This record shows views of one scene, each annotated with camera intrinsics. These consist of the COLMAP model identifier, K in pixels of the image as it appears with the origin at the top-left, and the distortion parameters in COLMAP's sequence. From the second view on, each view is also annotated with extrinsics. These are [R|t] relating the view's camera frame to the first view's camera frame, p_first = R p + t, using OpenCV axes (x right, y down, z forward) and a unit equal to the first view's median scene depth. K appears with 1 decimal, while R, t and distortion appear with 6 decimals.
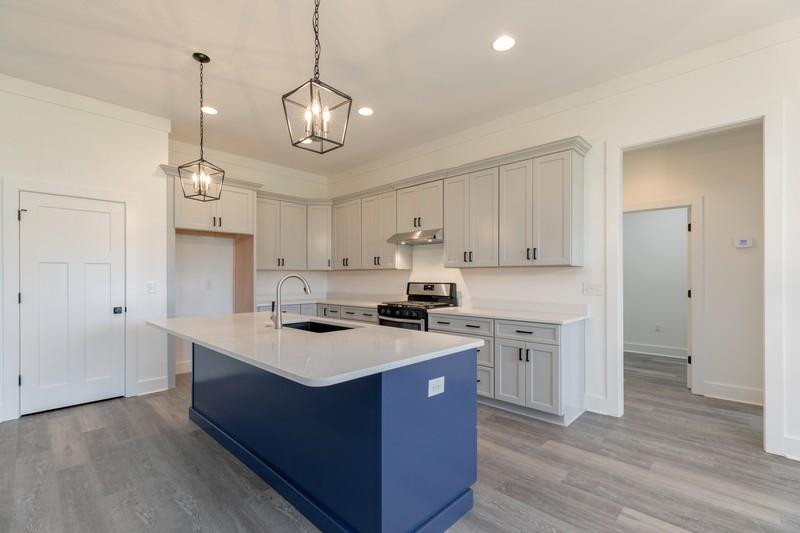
lens RADIAL K [[360.7, 0, 392.7], [0, 360.7, 276.9], [0, 0, 1]] dist [0.002426, -0.000122]
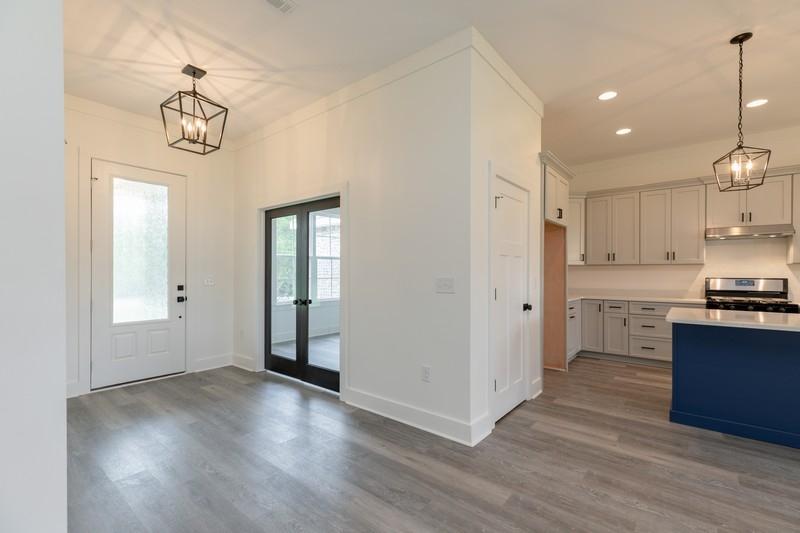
lens RADIAL K [[359.2, 0, 393.2], [0, 359.2, 273.5], [0, 0, 1]] dist [0.002124, 0.000373]
pose [[0.996783, 0.003181, 0.080087, -1.085921], [-0.003586, 0.999981, 0.004918, 0.002140], [-0.080070, -0.005189, 0.996776, 0.099010]]
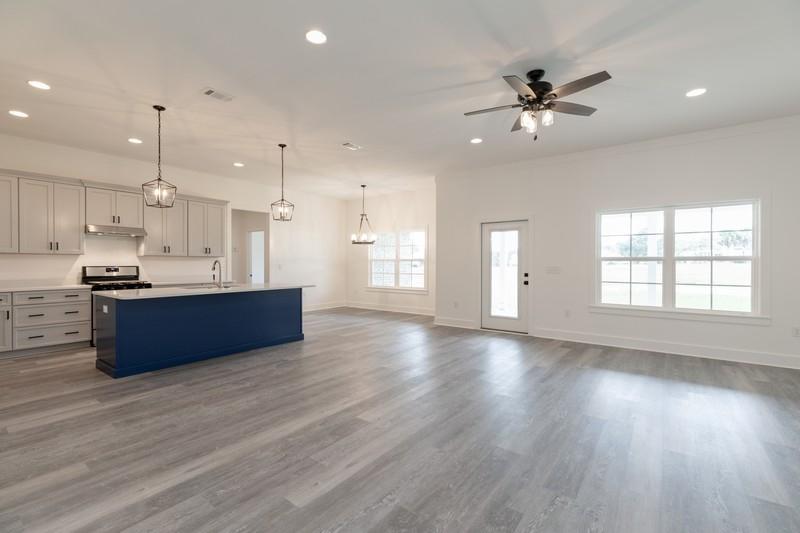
lens RADIAL K [[358.8, 0, 395.9], [0, 358.8, 264.8], [0, 0, 1]] dist [0.002144, -0.000027]
pose [[-0.125273, -0.004198, 0.992113, -1.486613], [-0.002791, 0.999989, 0.003879, 0.004006], [-0.992118, -0.002283, -0.125283, 0.180035]]
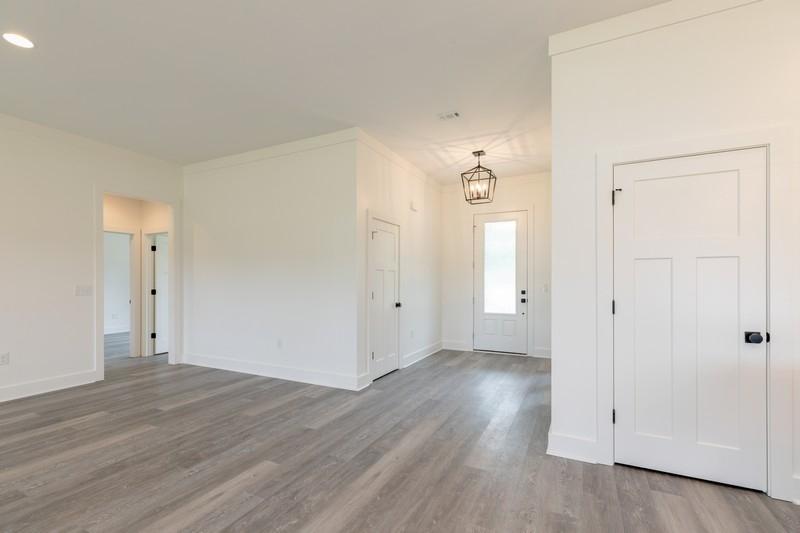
lens RADIAL K [[363.0, 0, 393.2], [0, 363.0, 280.2], [0, 0, 1]] dist [0.001627, 0.000273]
pose [[0.299264, -0.000160, -0.954170, -0.353916], [0.002648, 0.999996, 0.000663, -0.000052], [0.954167, -0.002725, 0.299263, 0.264968]]
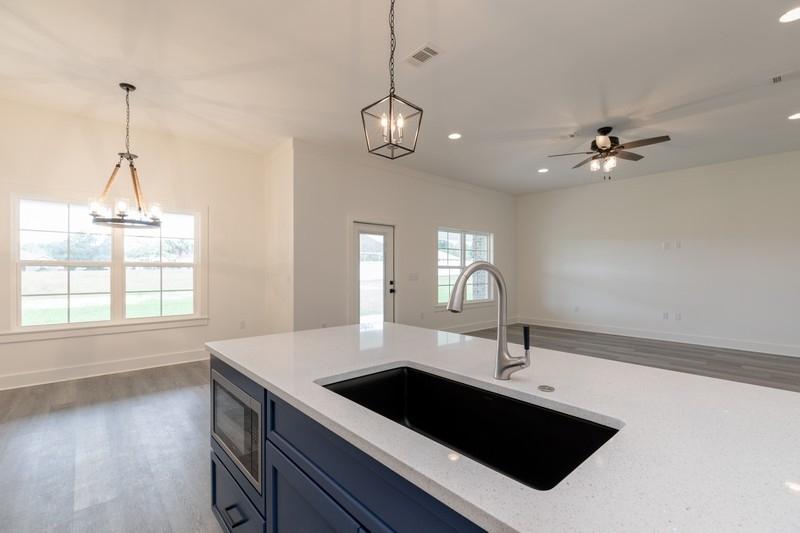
lens RADIAL K [[359.2, 0, 393.2], [0, 359.2, 273.5], [0, 0, 1]] dist [0.002124, 0.000373]
pose [[-0.996942, -0.001718, 0.078129, -0.130539], [-0.001013, 0.999958, 0.009065, 0.000378], [-0.078141, 0.008959, -0.996902, 0.920069]]
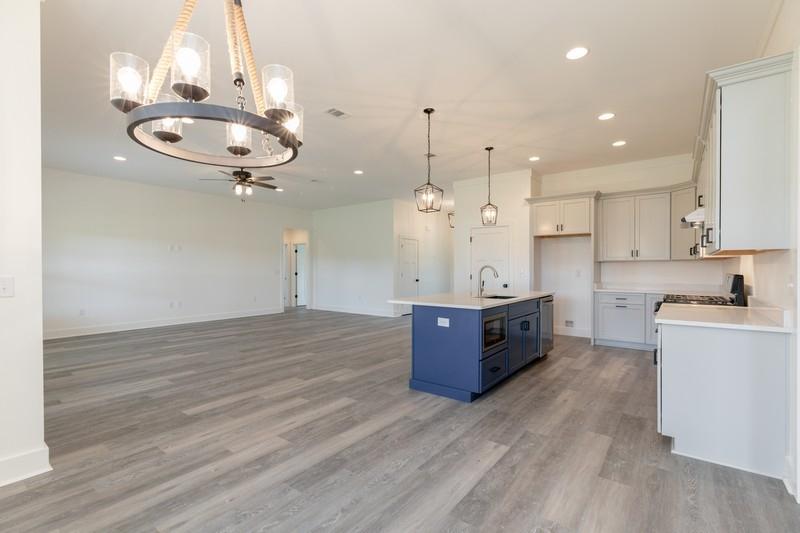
lens RADIAL K [[364.4, 0, 396.4], [0, 364.4, 269.8], [0, 0, 1]] dist [0.000324, 0.000119]
pose [[0.116783, 0.004812, -0.993146, 0.916512], [0.001996, 0.999985, 0.005080, 0.001708], [0.993155, -0.002575, 0.116772, 0.223222]]
